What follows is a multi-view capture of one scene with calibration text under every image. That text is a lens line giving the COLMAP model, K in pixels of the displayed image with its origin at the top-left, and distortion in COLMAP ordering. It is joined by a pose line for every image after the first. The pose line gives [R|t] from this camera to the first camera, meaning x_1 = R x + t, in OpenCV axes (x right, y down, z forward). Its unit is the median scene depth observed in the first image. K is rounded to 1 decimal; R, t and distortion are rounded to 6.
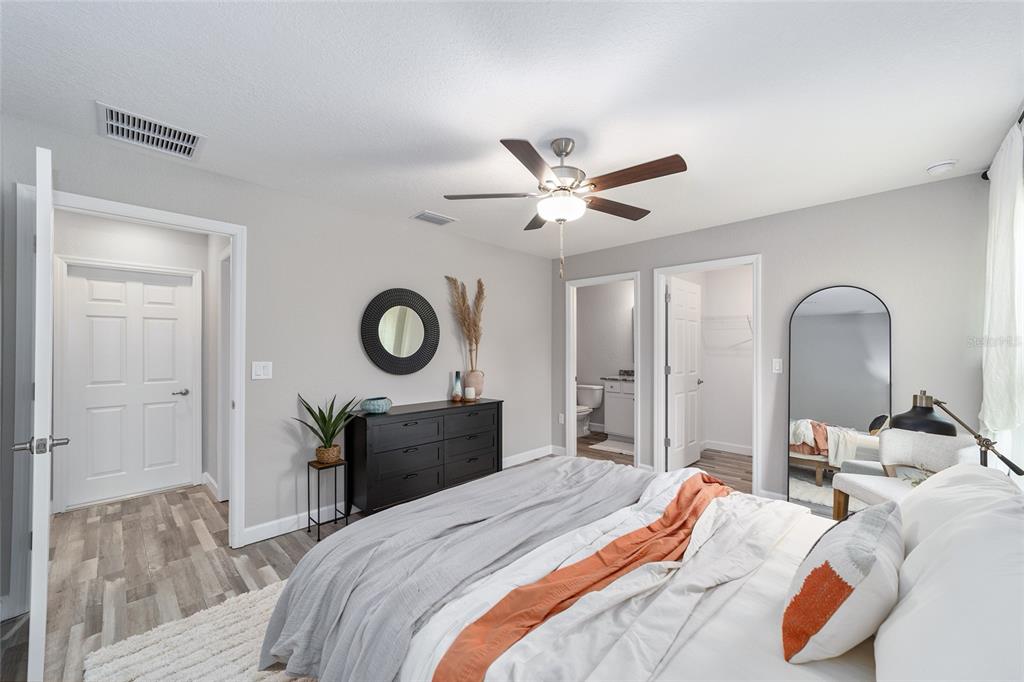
lens RADIAL K [[392.7, 0, 513.8], [0, 392.7, 343.5], [0, 0, 1]] dist [-0.017326, 0.008930]
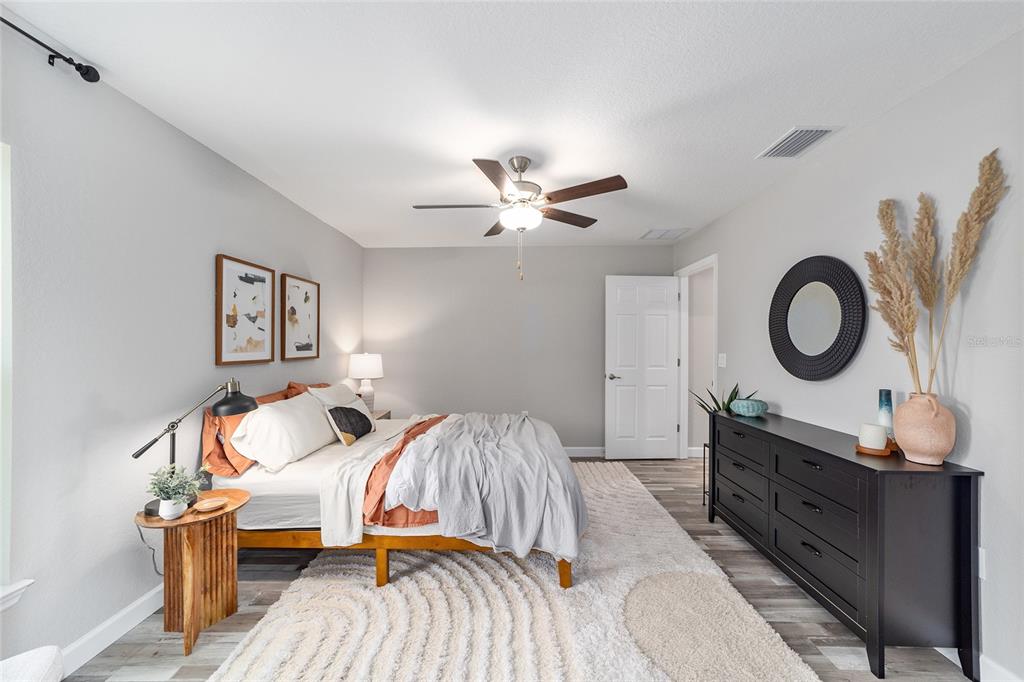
lens RADIAL K [[392.7, 0, 513.8], [0, 392.7, 343.5], [0, 0, 1]] dist [-0.017326, 0.008930]
pose [[-0.699451, 0.002504, -0.714676, 0.592570], [0.010029, 0.999930, -0.006312, 0.015595], [0.714610, -0.011582, -0.699427, 1.127251]]
